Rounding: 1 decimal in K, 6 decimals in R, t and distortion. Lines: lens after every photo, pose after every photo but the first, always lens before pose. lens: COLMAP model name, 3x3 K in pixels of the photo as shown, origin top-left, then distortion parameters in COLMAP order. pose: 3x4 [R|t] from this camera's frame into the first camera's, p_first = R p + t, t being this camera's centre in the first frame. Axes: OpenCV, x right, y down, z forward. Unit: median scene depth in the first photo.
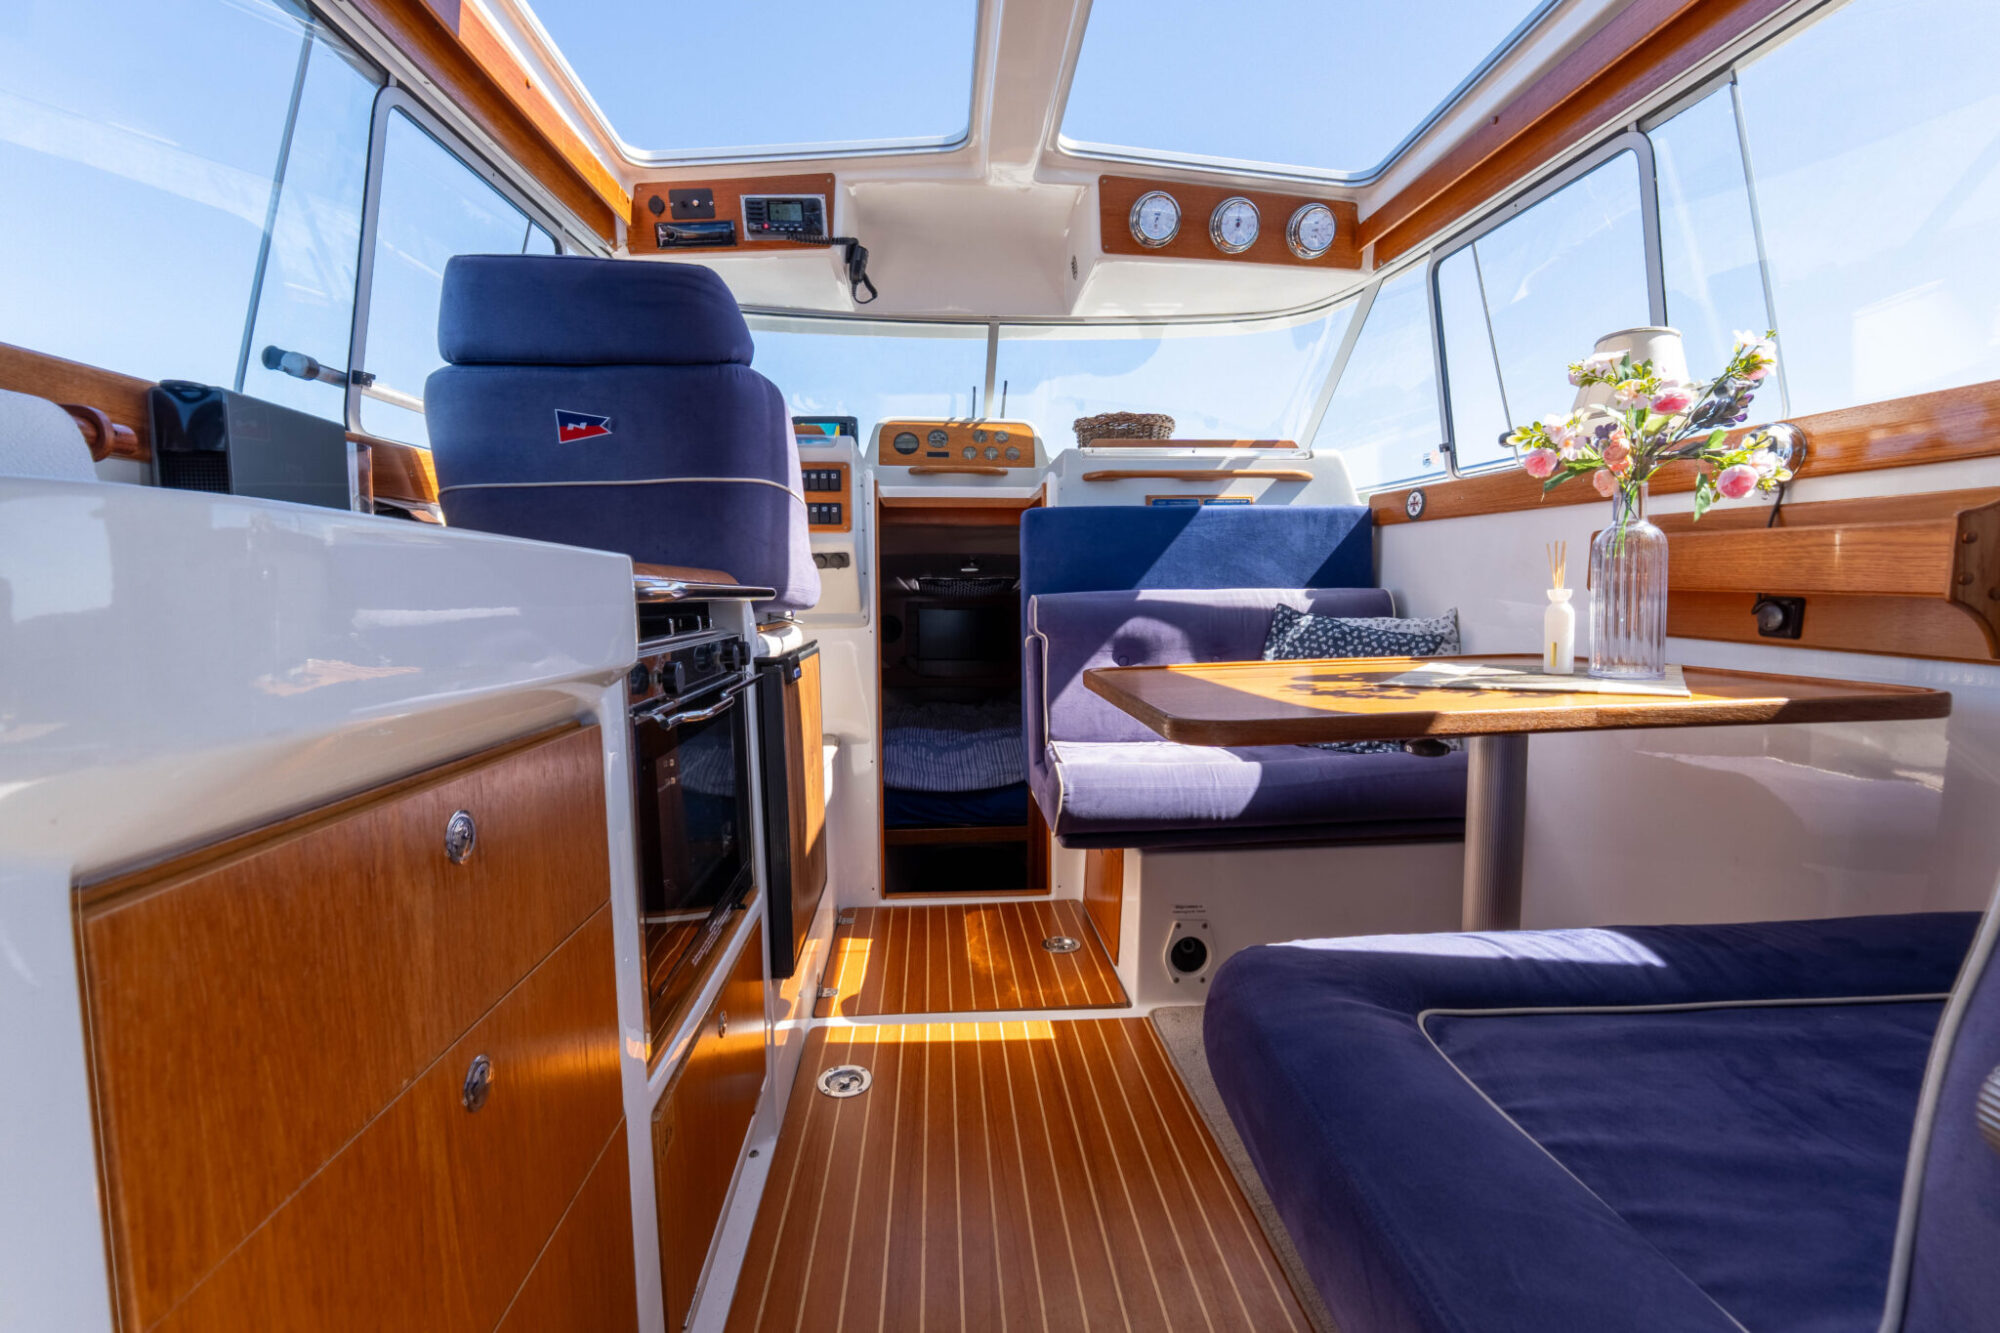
lens RADIAL K [[841.1, 0, 1000.6], [0, 841.1, 662.1], [0, 0, 1]] dist [-0.006118, -0.000030]
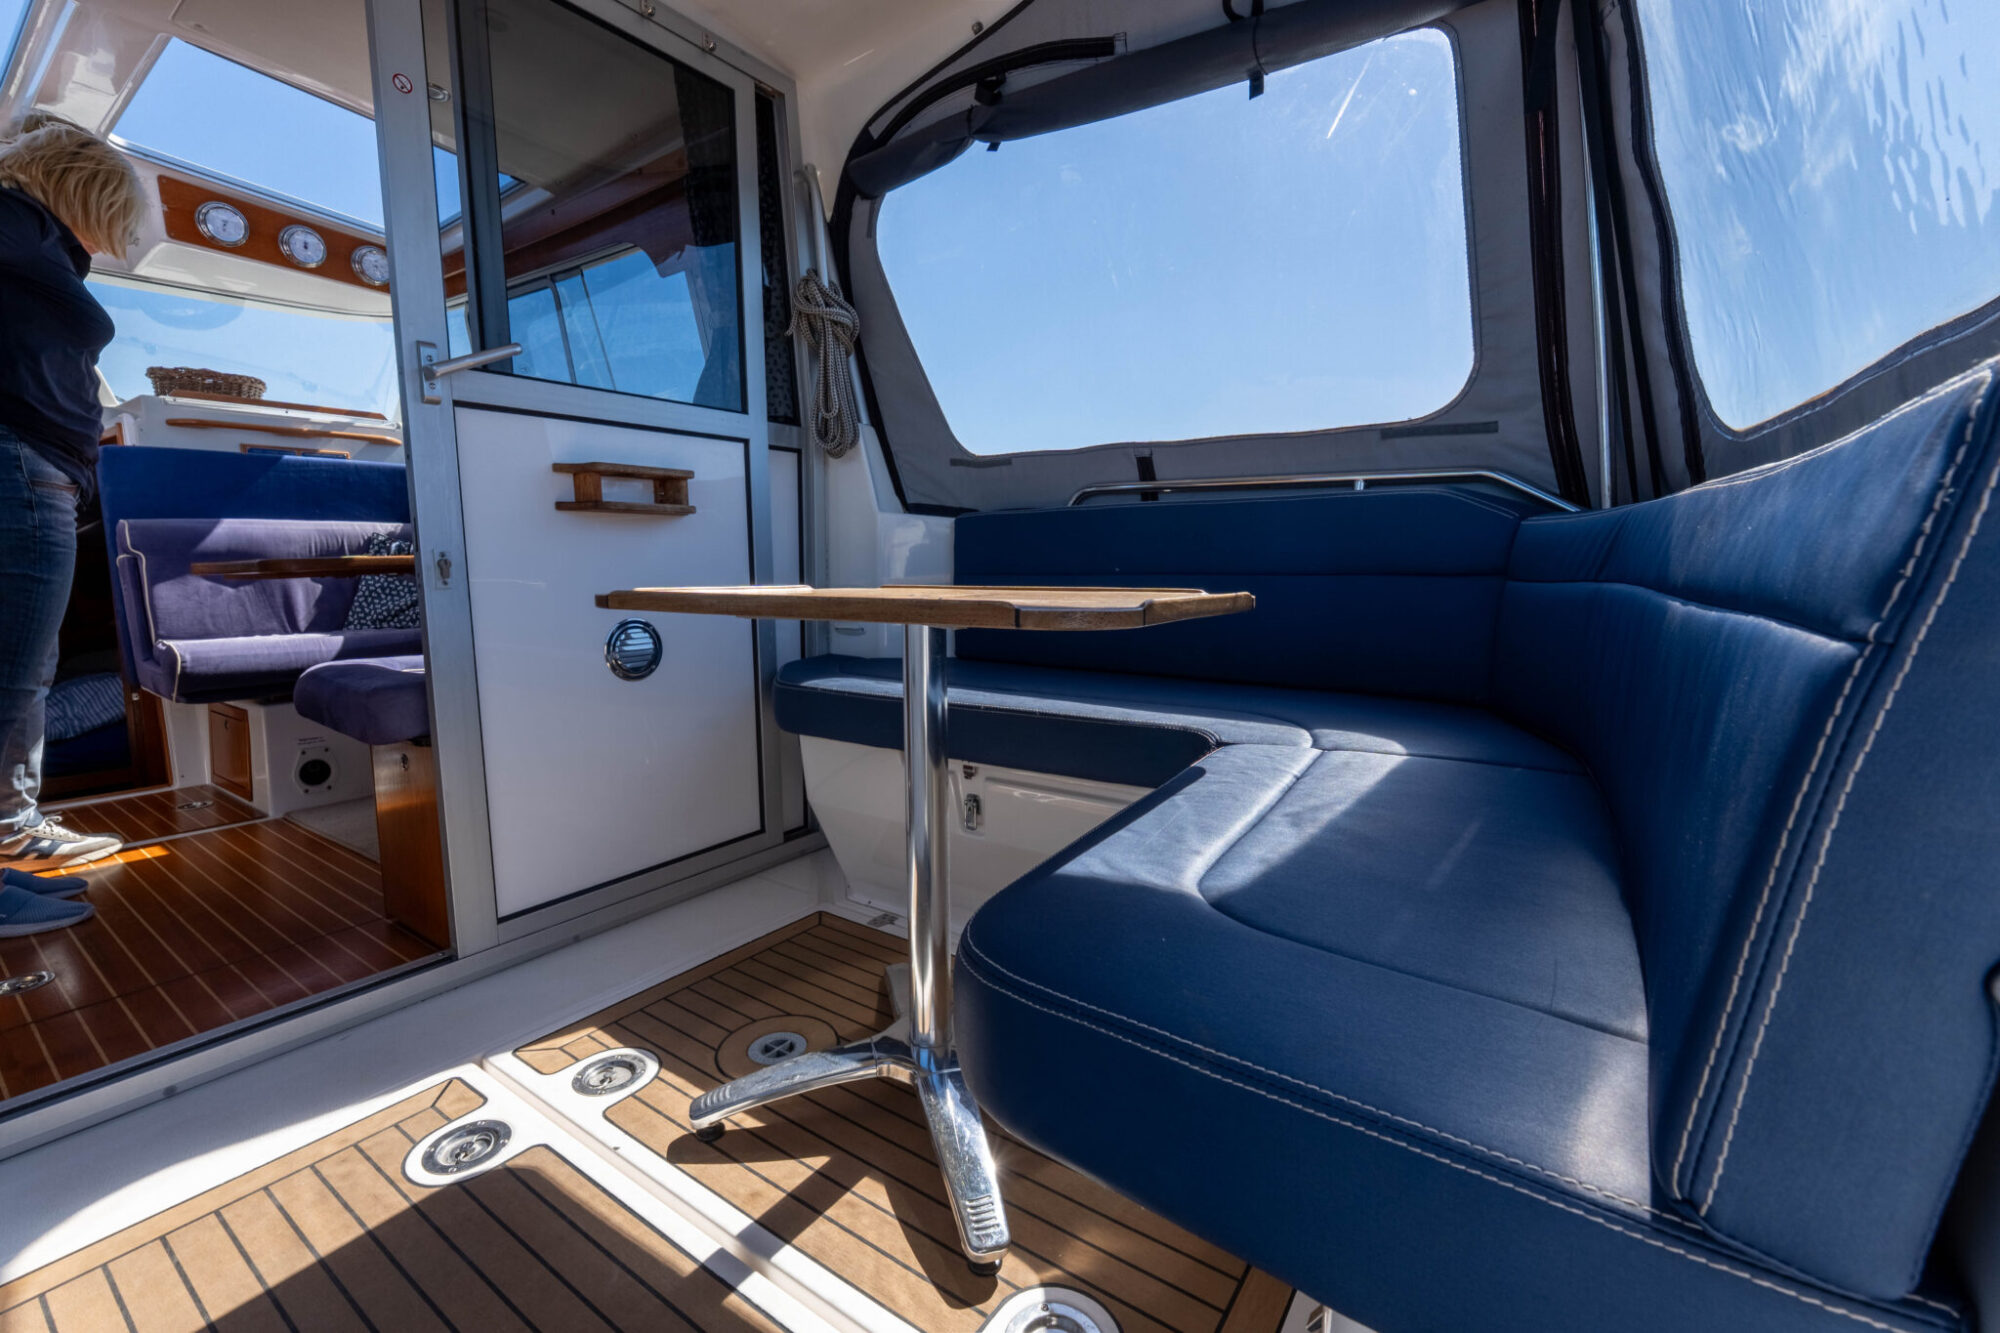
lens RADIAL K [[841.1, 0, 1002.1], [0, 841.1, 662.5], [0, 0, 1]] dist [-0.006118, -0.000030]
pose [[0.636023, -0.090655, 0.766327, -0.091029], [0.067255, 0.995809, 0.061984, 0.128832], [-0.768734, 0.012116, 0.639454, -0.688018]]
